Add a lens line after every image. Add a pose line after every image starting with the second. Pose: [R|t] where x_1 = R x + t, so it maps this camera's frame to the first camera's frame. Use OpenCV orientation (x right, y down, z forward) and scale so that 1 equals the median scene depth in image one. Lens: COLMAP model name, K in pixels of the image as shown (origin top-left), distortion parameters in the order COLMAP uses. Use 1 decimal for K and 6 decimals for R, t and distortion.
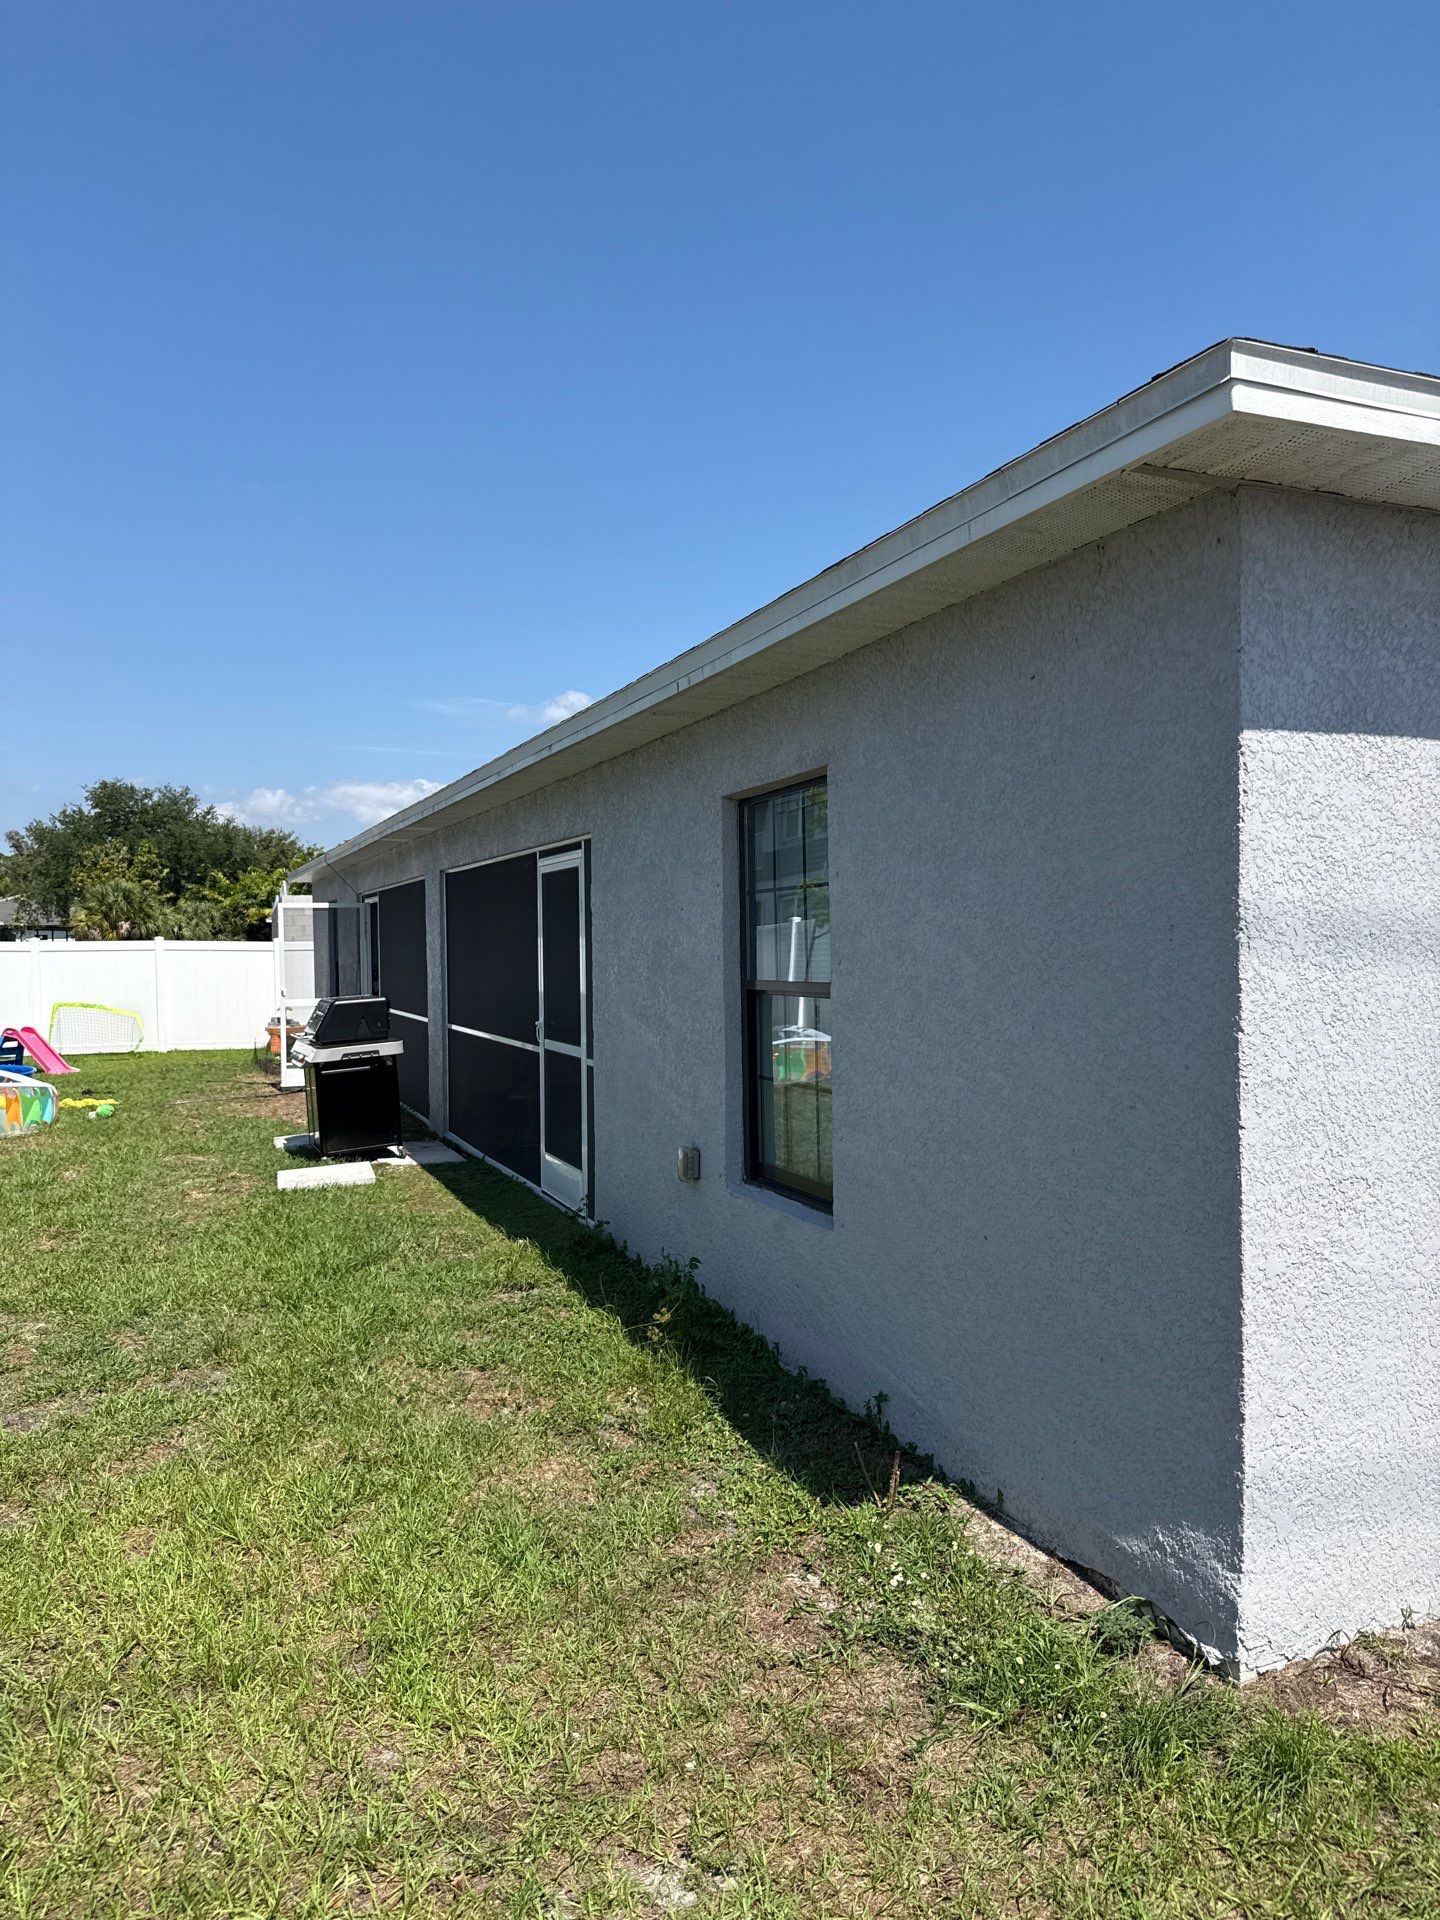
lens RADIAL K [[1311.4, 0, 720.6], [0, 1311.4, 967.9], [0, 0, 1]] dist [0.009273, -0.031644]
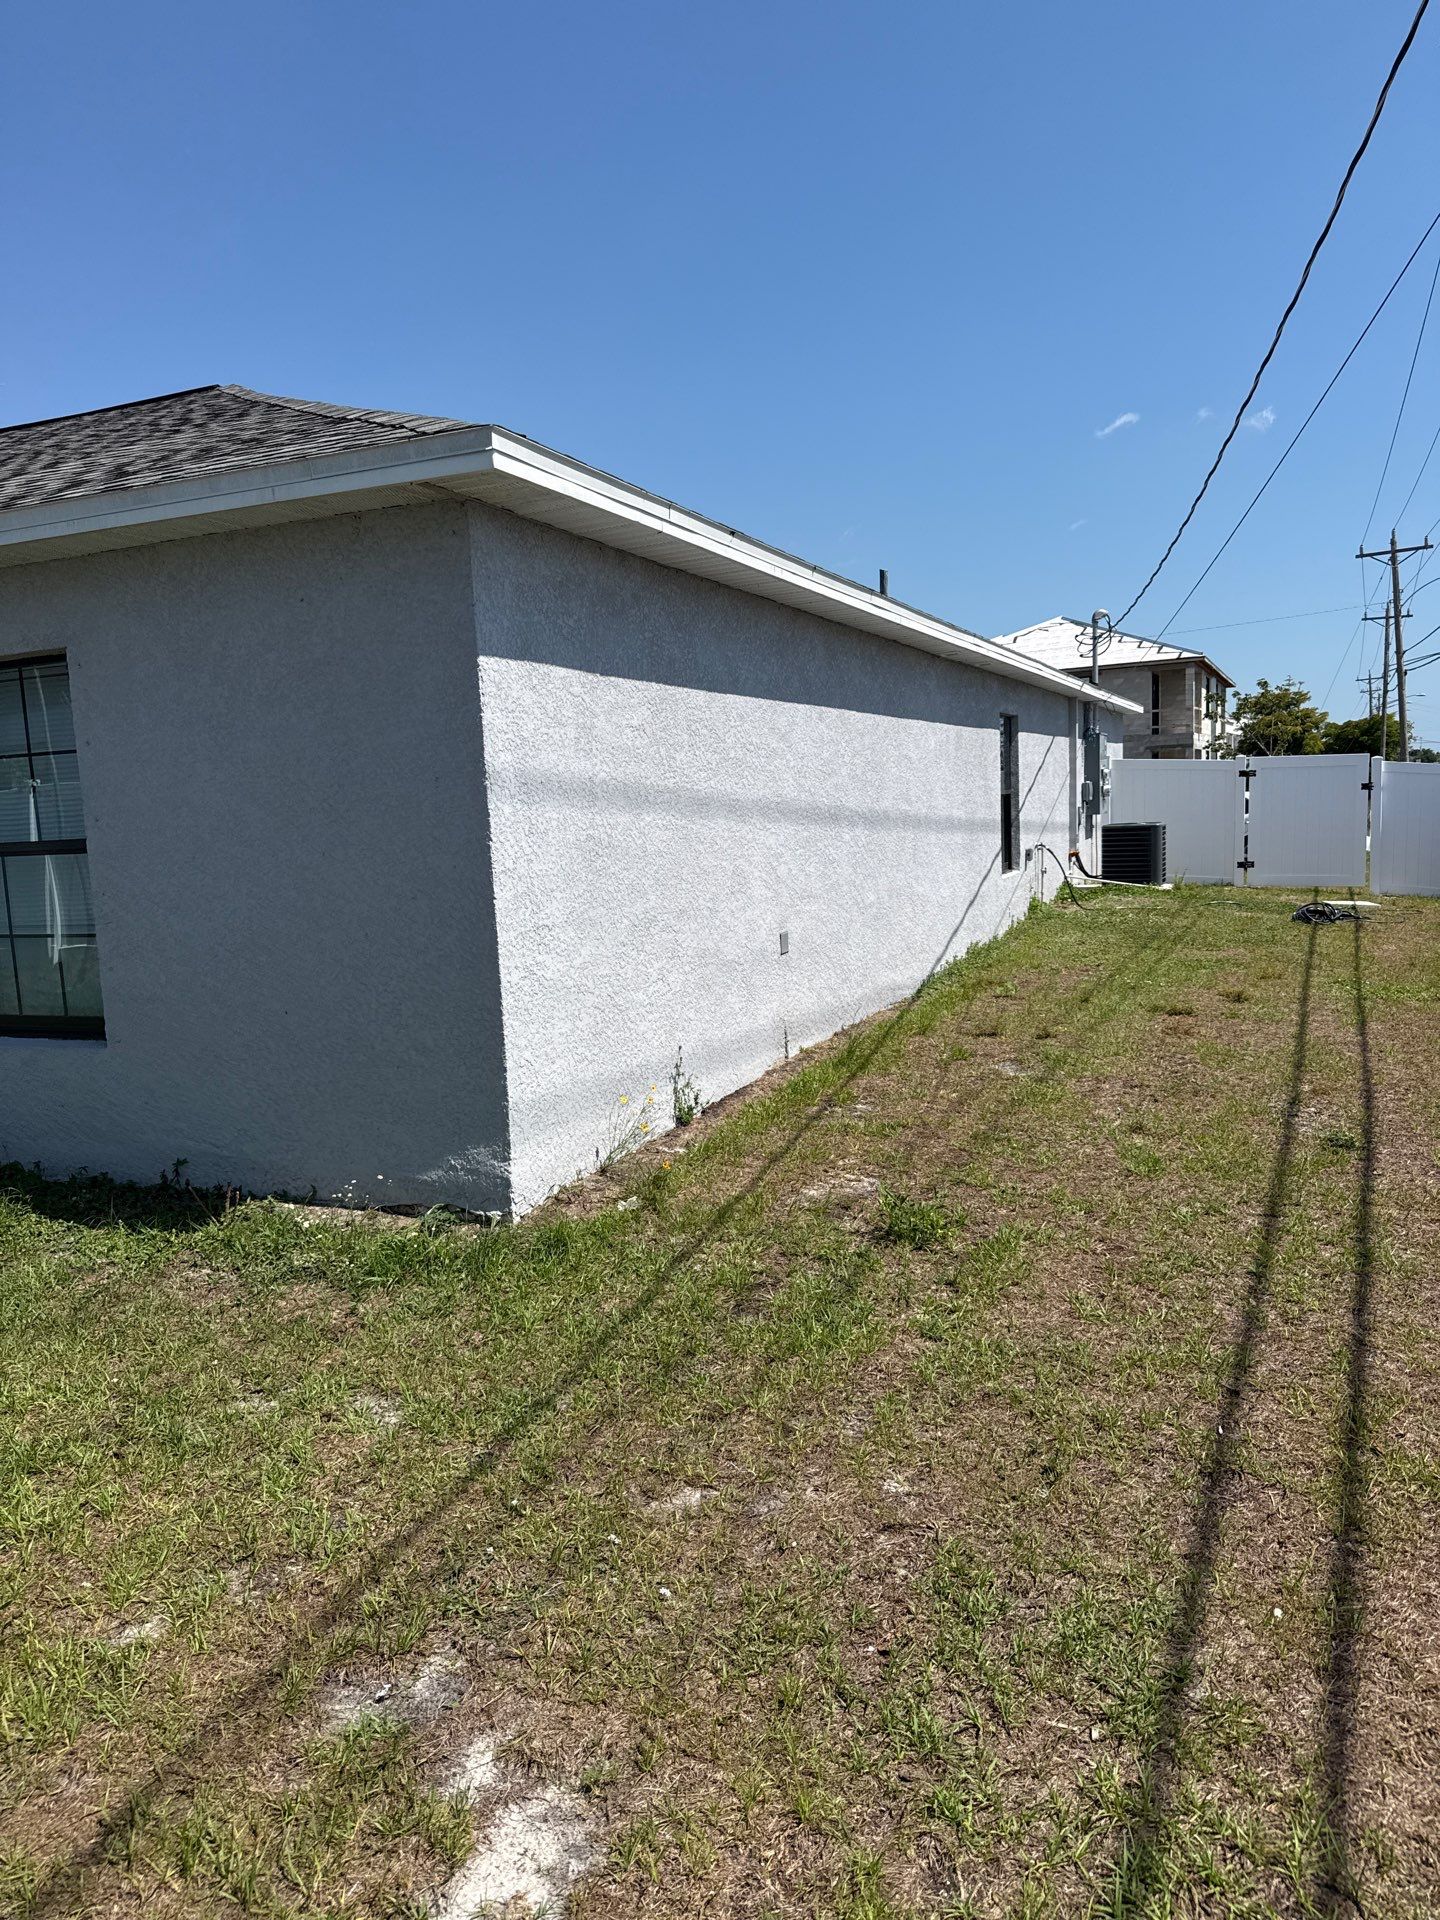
lens RADIAL K [[1311.4, 0, 720.6], [0, 1311.4, 967.9], [0, 0, 1]] dist [0.009273, -0.031644]
pose [[0.700700, -0.105037, 0.705682, -0.575060], [0.041104, 0.993404, 0.107049, 0.041527], [-0.712271, -0.046003, 0.700395, -0.369036]]
